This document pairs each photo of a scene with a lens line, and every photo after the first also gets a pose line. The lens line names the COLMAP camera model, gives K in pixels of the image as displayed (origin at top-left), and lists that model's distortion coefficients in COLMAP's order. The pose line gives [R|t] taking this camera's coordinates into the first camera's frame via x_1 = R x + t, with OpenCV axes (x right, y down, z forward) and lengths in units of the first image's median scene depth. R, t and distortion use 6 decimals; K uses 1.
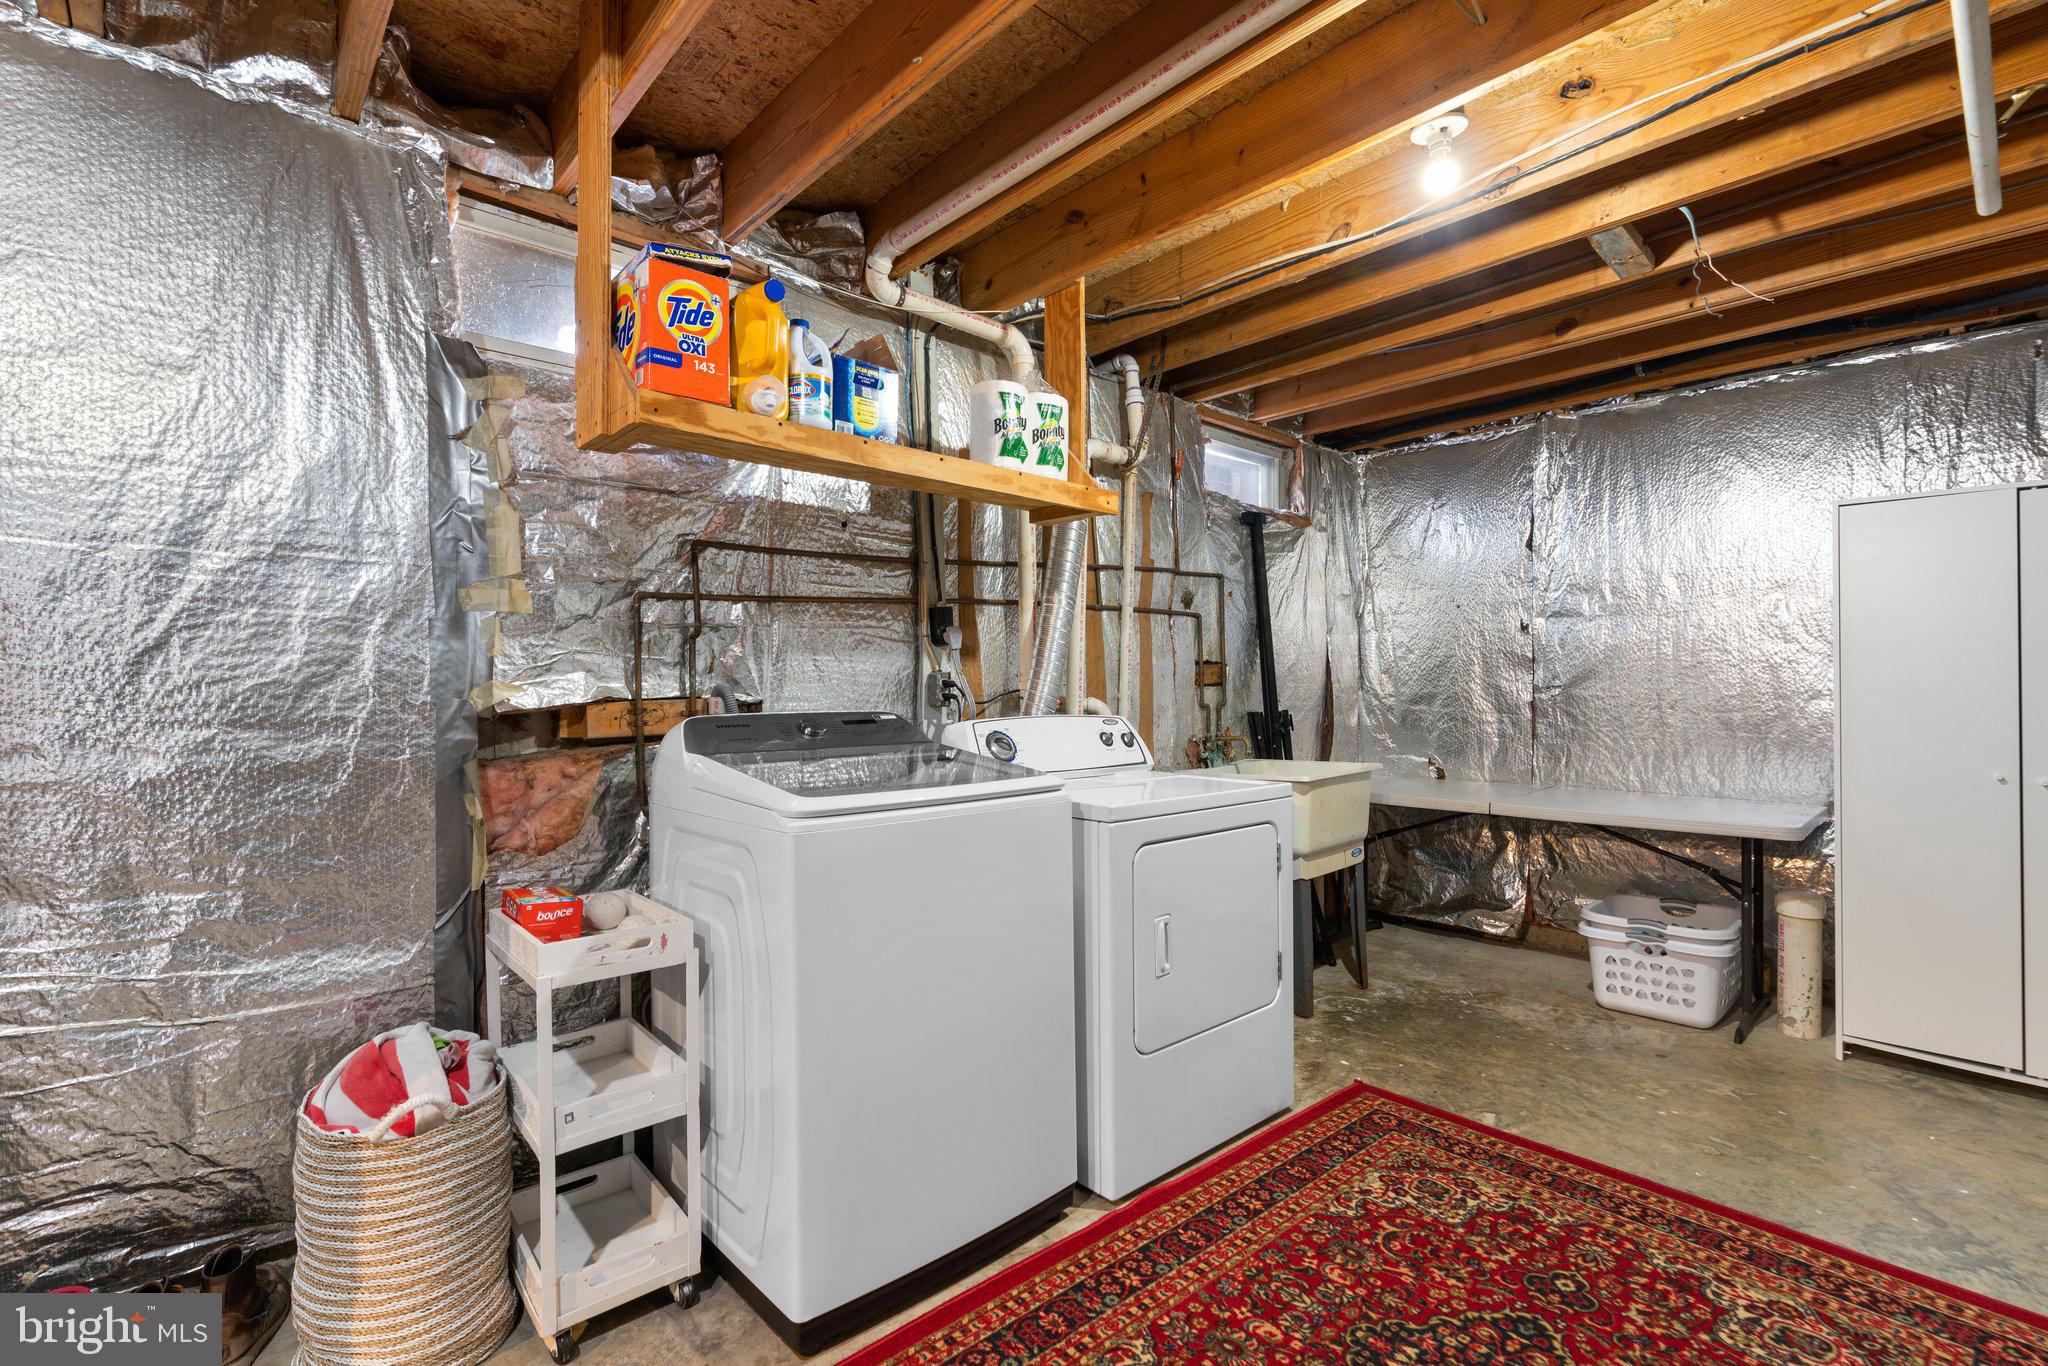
lens RADIAL K [[902.9, 0, 1025.8], [0, 902.9, 684.0], [0, 0, 1]] dist [-0.014864, 0.006812]
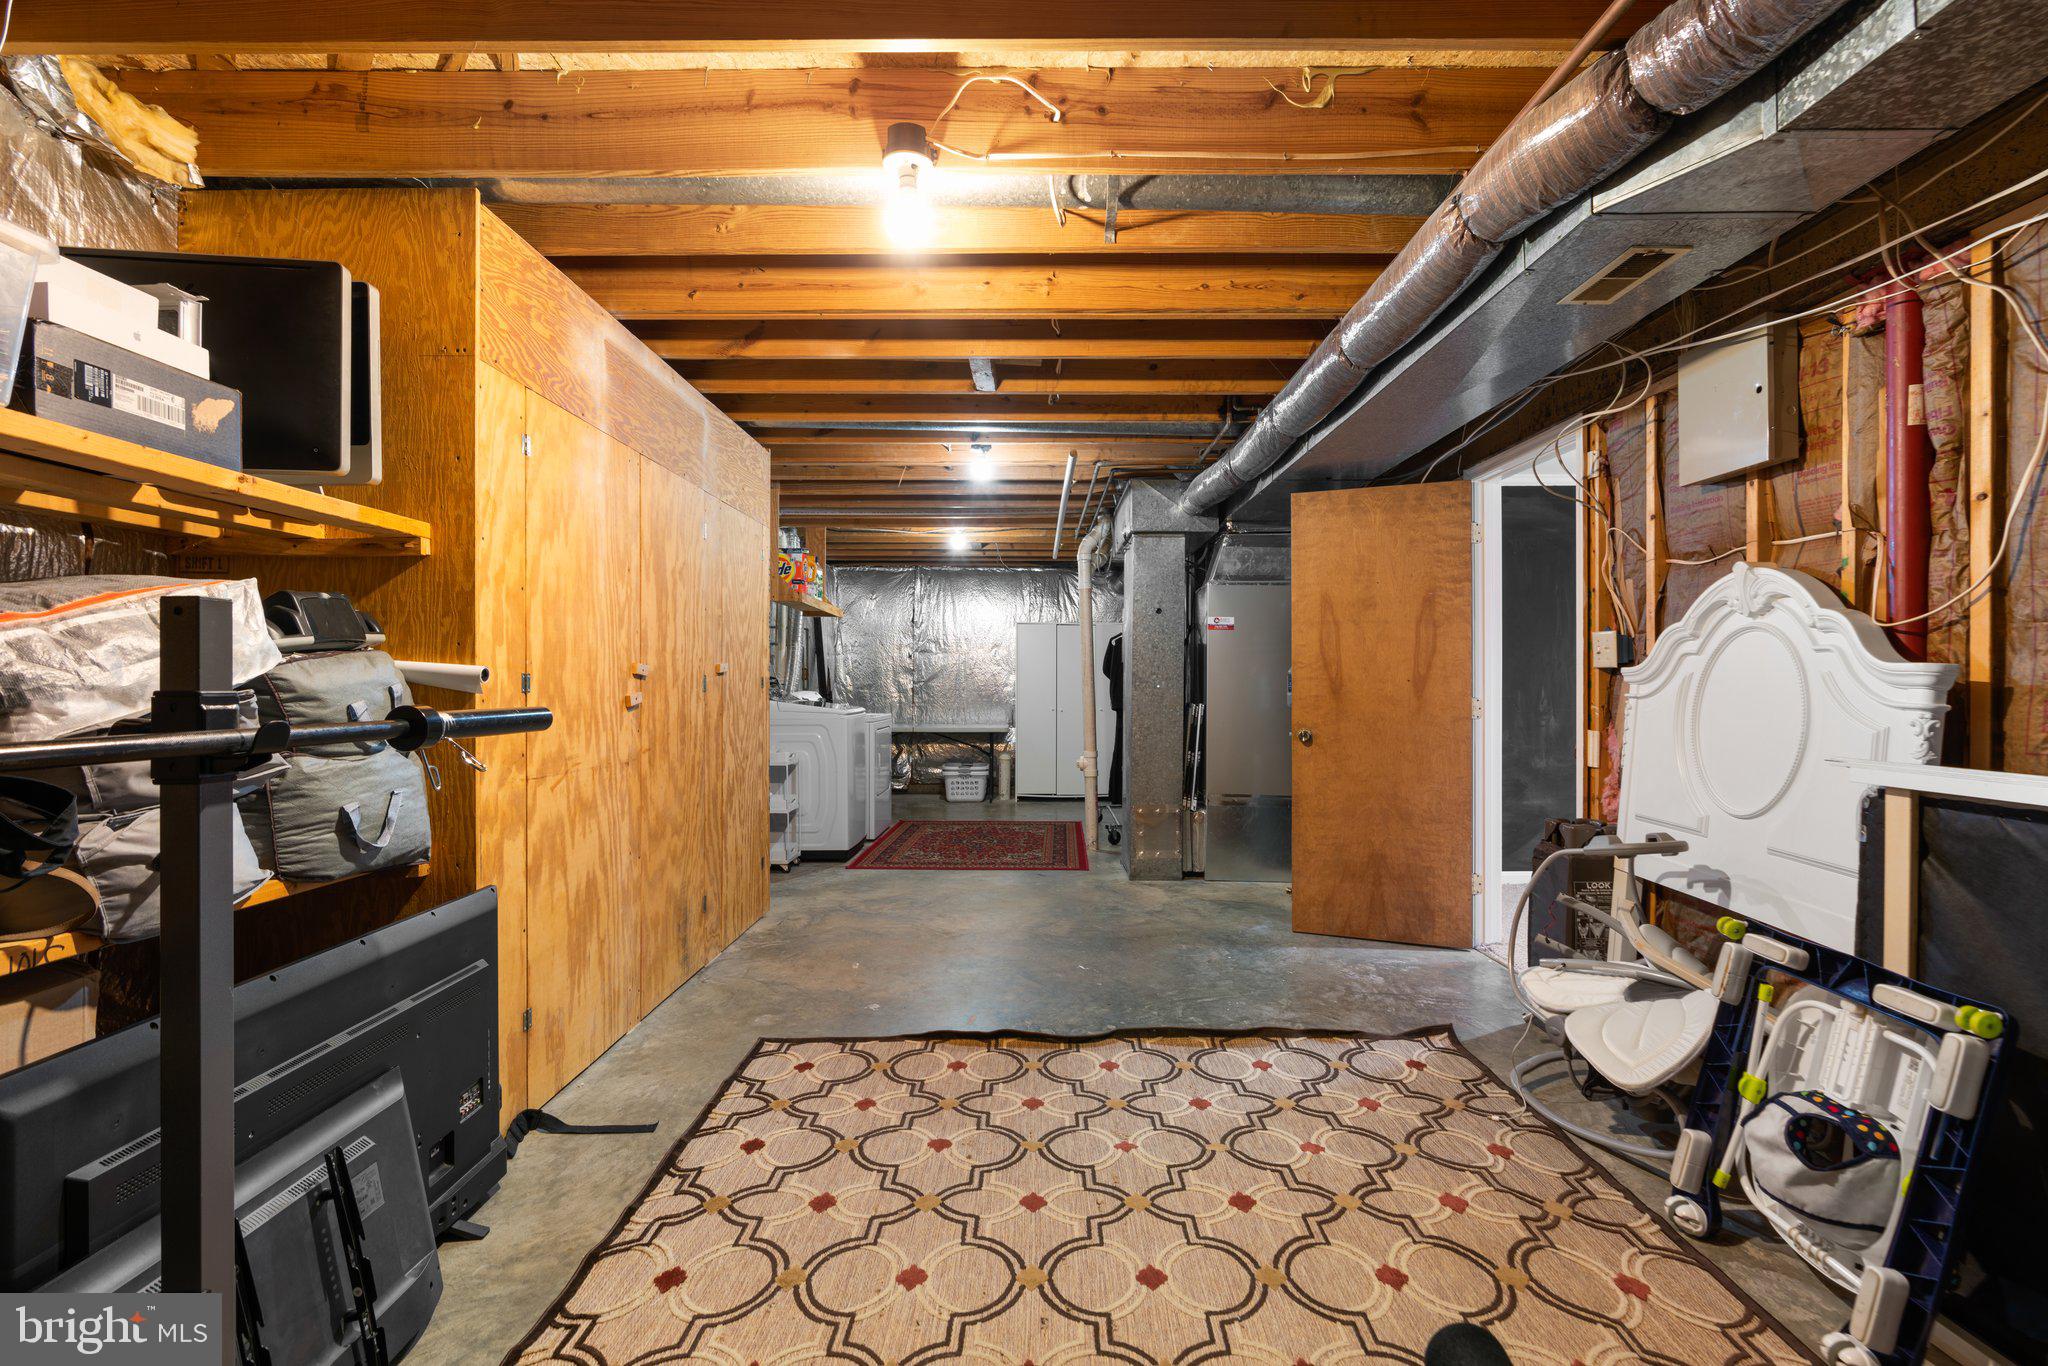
lens RADIAL K [[902.9, 0, 1025.8], [0, 902.9, 684.0], [0, 0, 1]] dist [-0.014864, 0.006812]
pose [[0.676792, 0.007053, 0.736141, -1.034419], [-0.009104, 0.999958, -0.001211, 0.009880], [-0.736118, -0.005882, 0.676827, -0.857639]]
